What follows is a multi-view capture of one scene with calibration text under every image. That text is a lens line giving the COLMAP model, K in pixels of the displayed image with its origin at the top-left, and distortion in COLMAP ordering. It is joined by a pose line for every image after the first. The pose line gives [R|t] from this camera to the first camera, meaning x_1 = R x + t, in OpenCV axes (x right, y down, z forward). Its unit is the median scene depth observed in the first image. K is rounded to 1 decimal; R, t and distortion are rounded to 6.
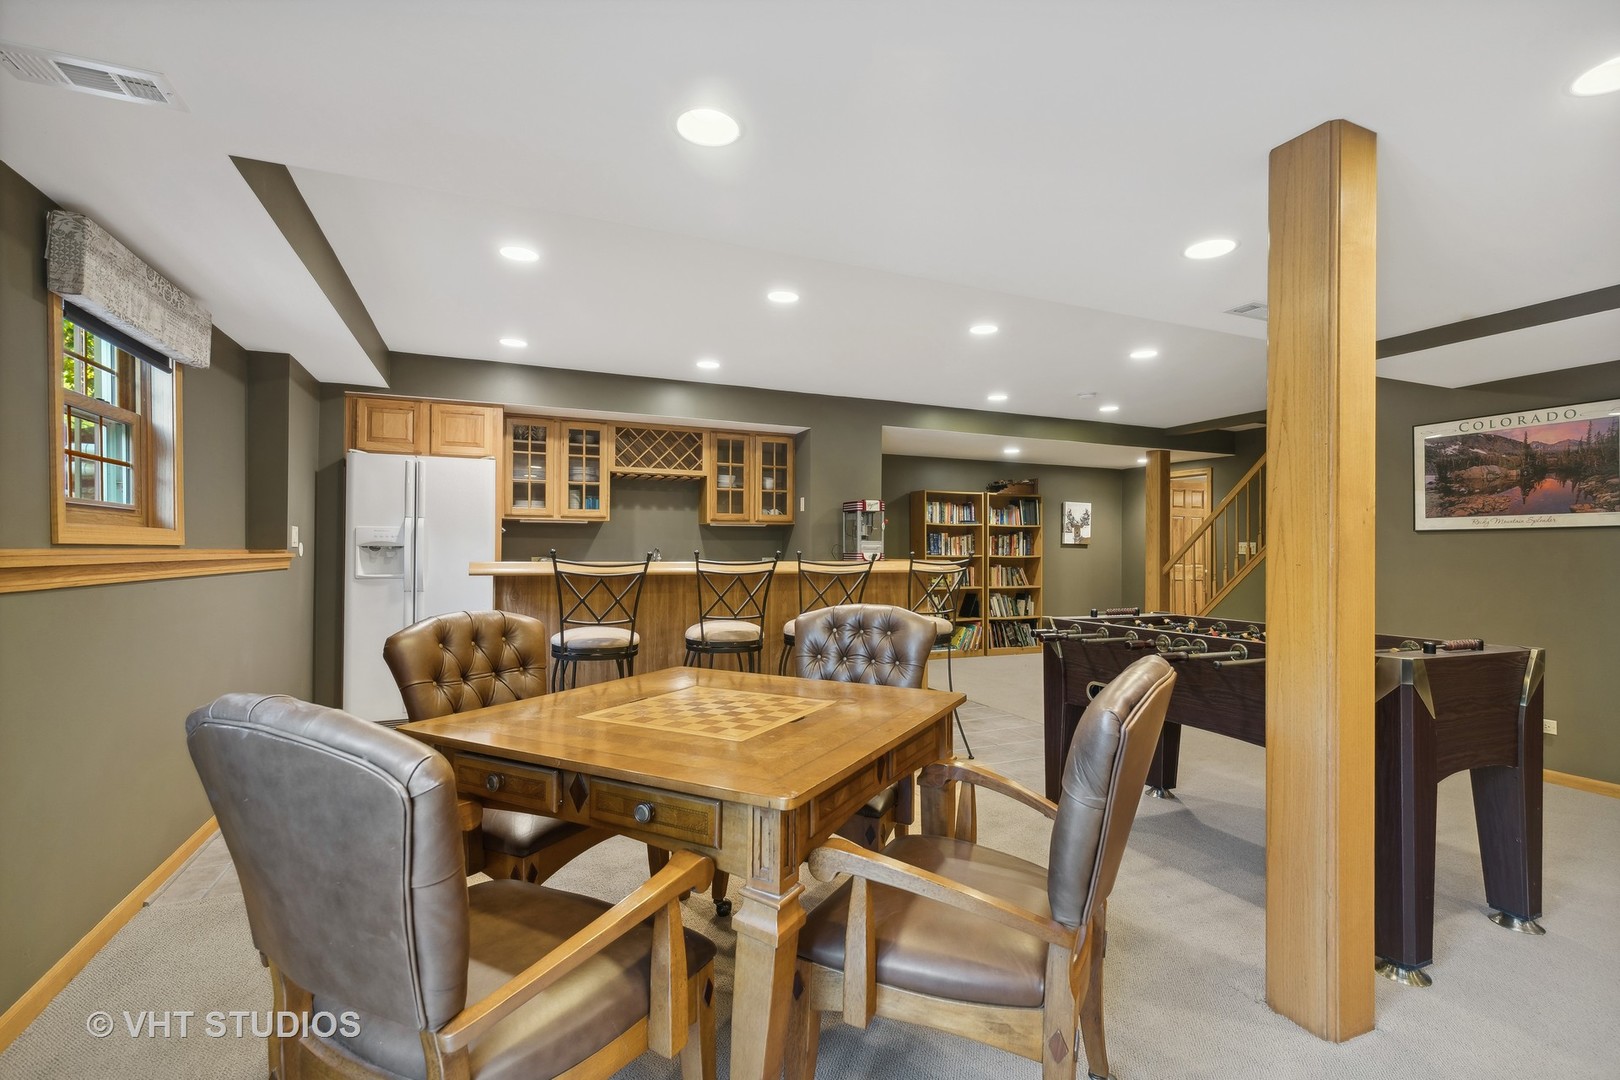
lens RADIAL K [[735.6, 0, 816.6], [0, 735.6, 548.4], [0, 0, 1]] dist [0.021277, -0.000222]
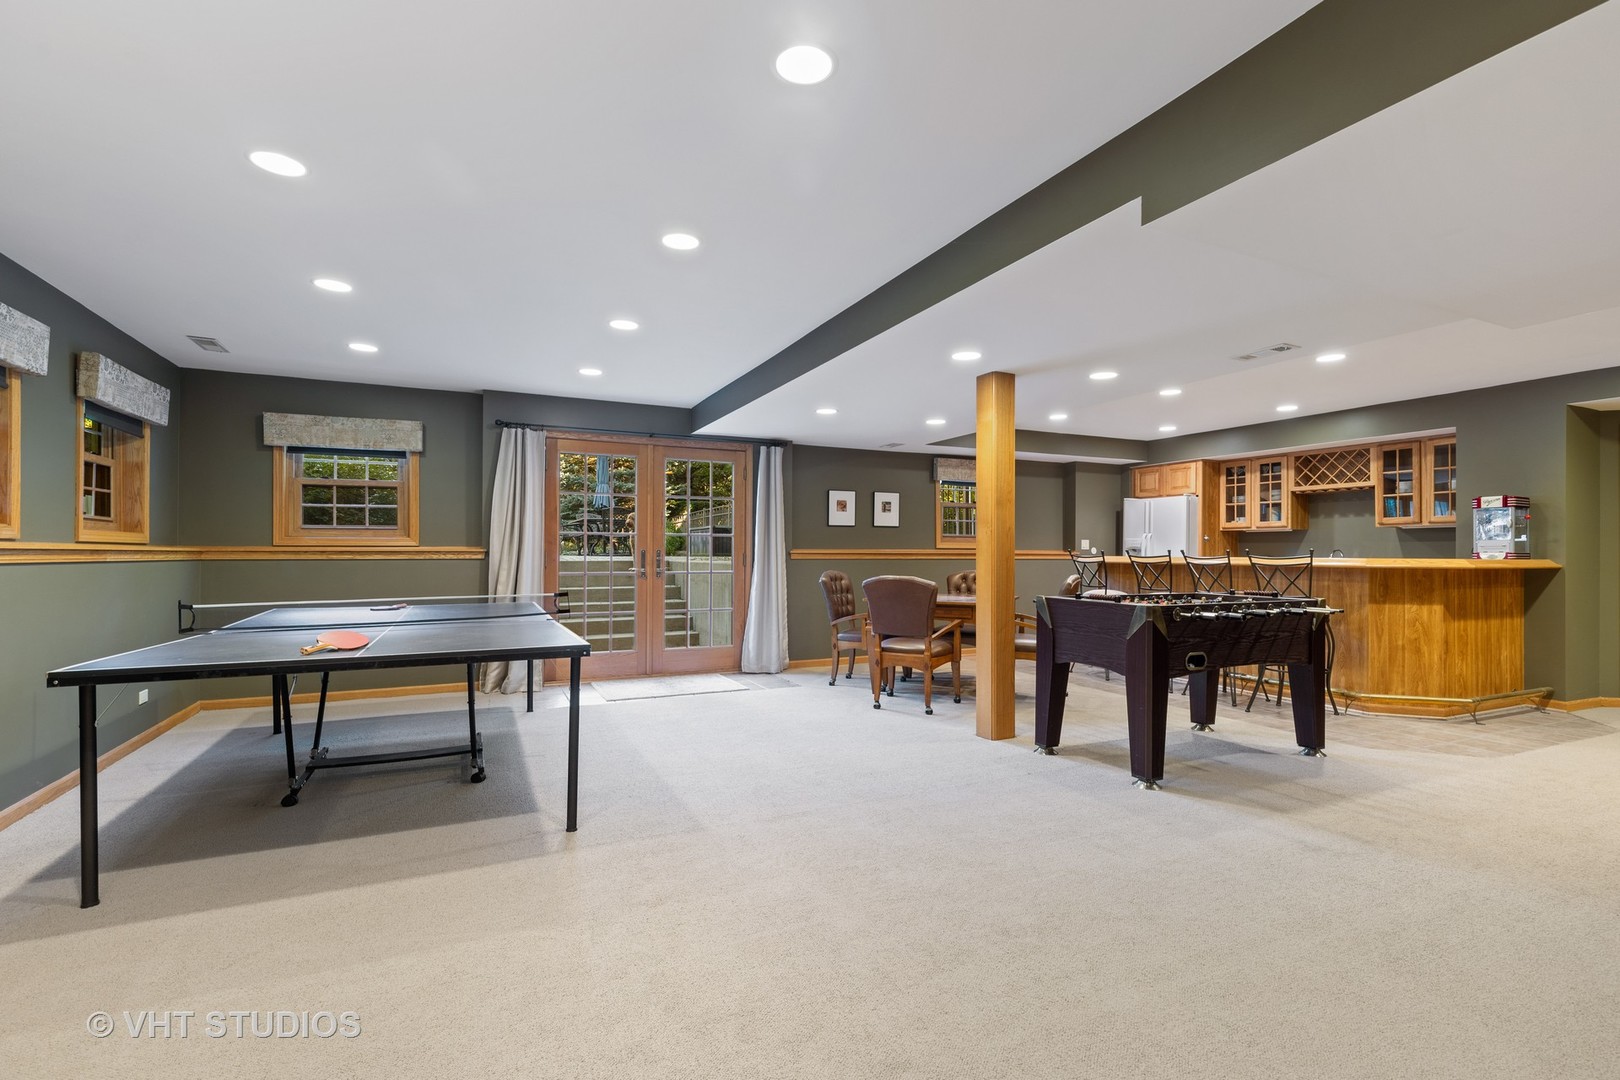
lens RADIAL K [[737.2, 0, 807.8], [0, 737.2, 548.5], [0, 0, 1]] dist [-0.000325, -0.000441]
pose [[0.023172, -0.009039, -0.999691, 0.965670], [-0.005117, 0.999945, -0.009160, 0.013331], [0.999718, 0.005328, 0.023125, 0.108316]]
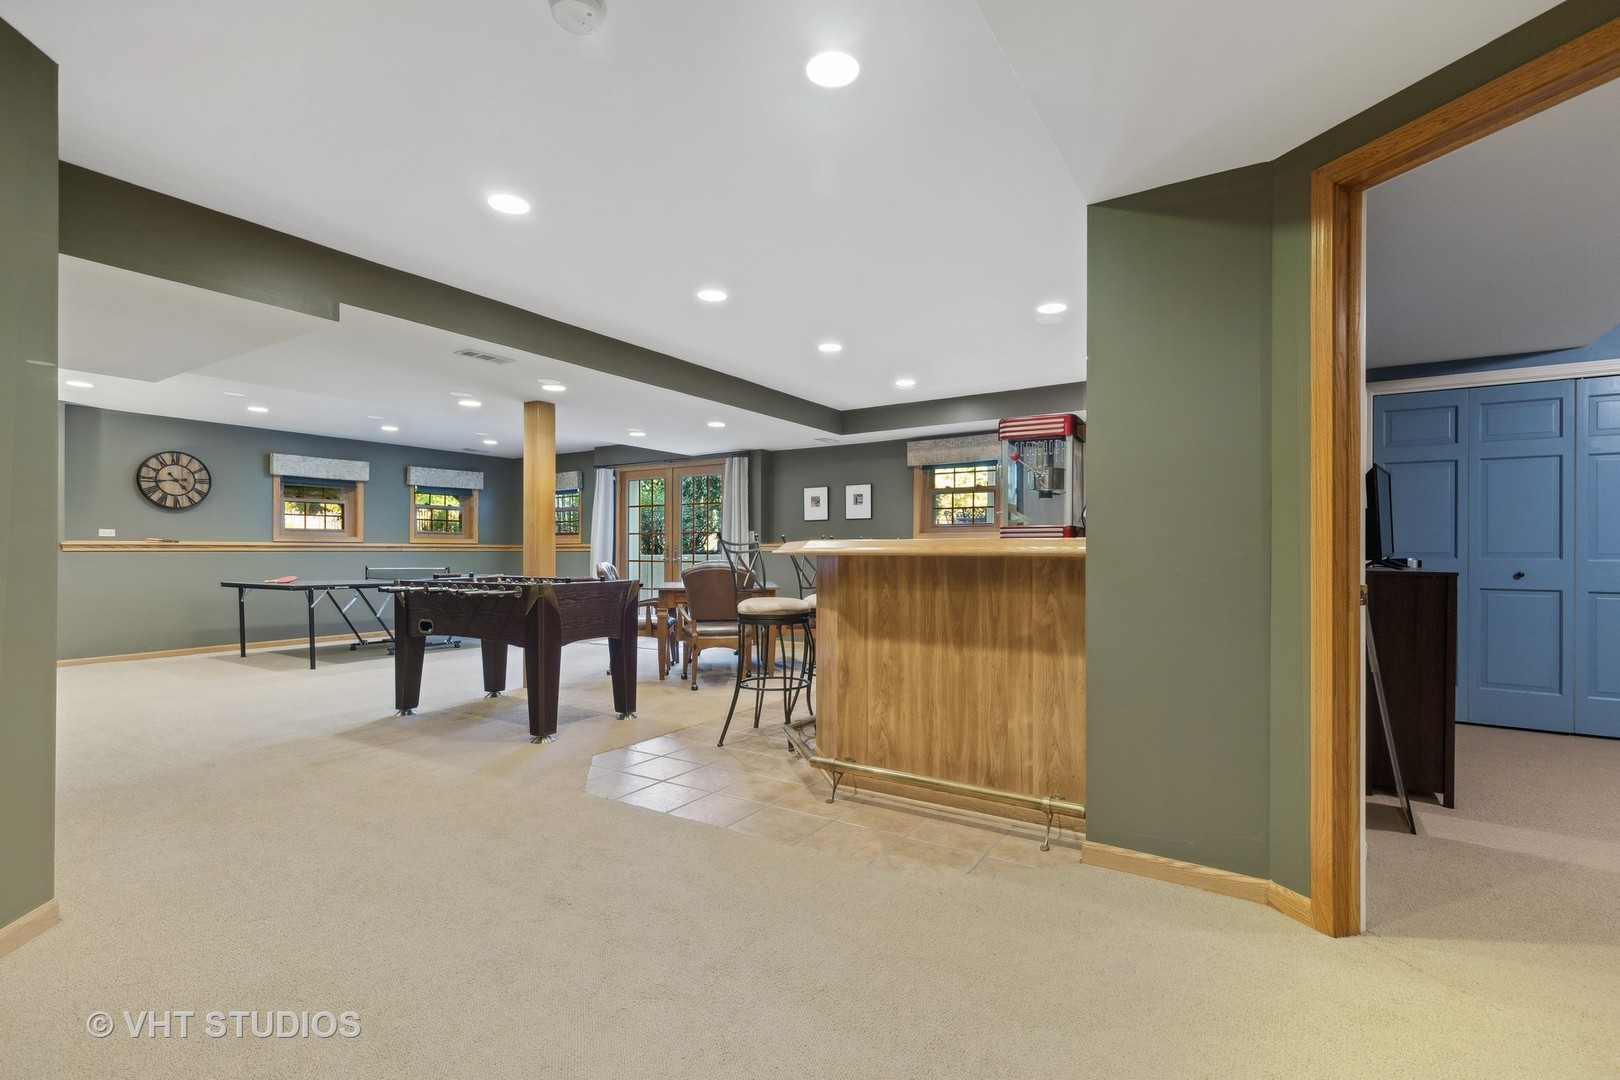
lens RADIAL K [[735.6, 0, 816.6], [0, 735.6, 548.4], [0, 0, 1]] dist [0.021277, -0.000222]
pose [[-0.825608, -0.009285, -0.564168, 0.456790], [-0.005833, 0.999952, -0.007922, 0.024269], [0.564214, -0.003250, -0.825622, 1.308930]]
